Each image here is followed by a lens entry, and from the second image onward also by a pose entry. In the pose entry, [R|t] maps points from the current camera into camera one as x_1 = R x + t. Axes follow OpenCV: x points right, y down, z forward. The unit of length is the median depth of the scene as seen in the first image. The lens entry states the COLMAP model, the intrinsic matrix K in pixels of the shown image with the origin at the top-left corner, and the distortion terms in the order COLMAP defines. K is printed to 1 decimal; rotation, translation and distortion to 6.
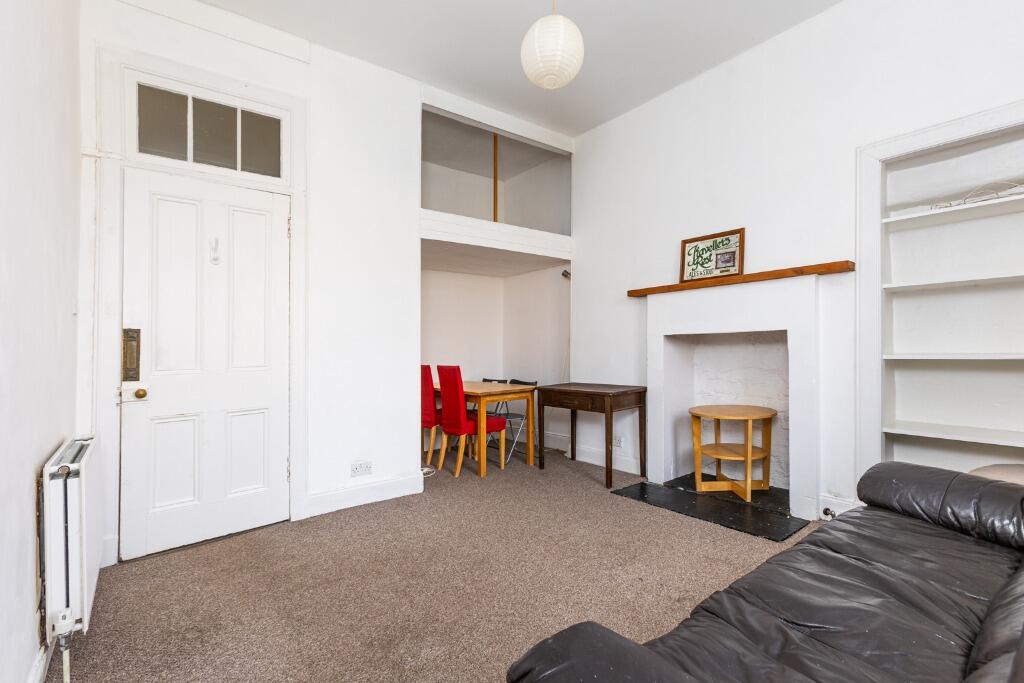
lens RADIAL K [[461.0, 0, 525.3], [0, 461.0, 345.4], [0, 0, 1]] dist [-0.001762, -0.000197]
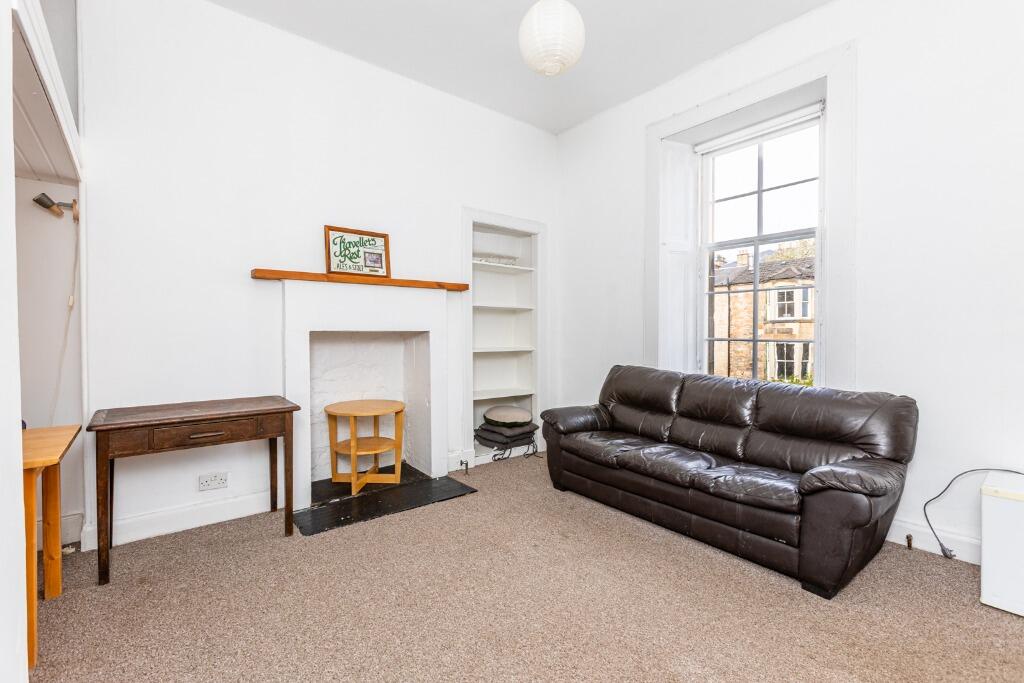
lens RADIAL K [[461.0, 0, 525.3], [0, 461.0, 345.4], [0, 0, 1]] dist [-0.001762, -0.000197]
pose [[-0.003997, -0.009884, 0.999943, -0.590759], [-0.004618, 0.999941, 0.009865, -0.006561], [-0.999981, -0.004579, -0.004042, 0.657498]]
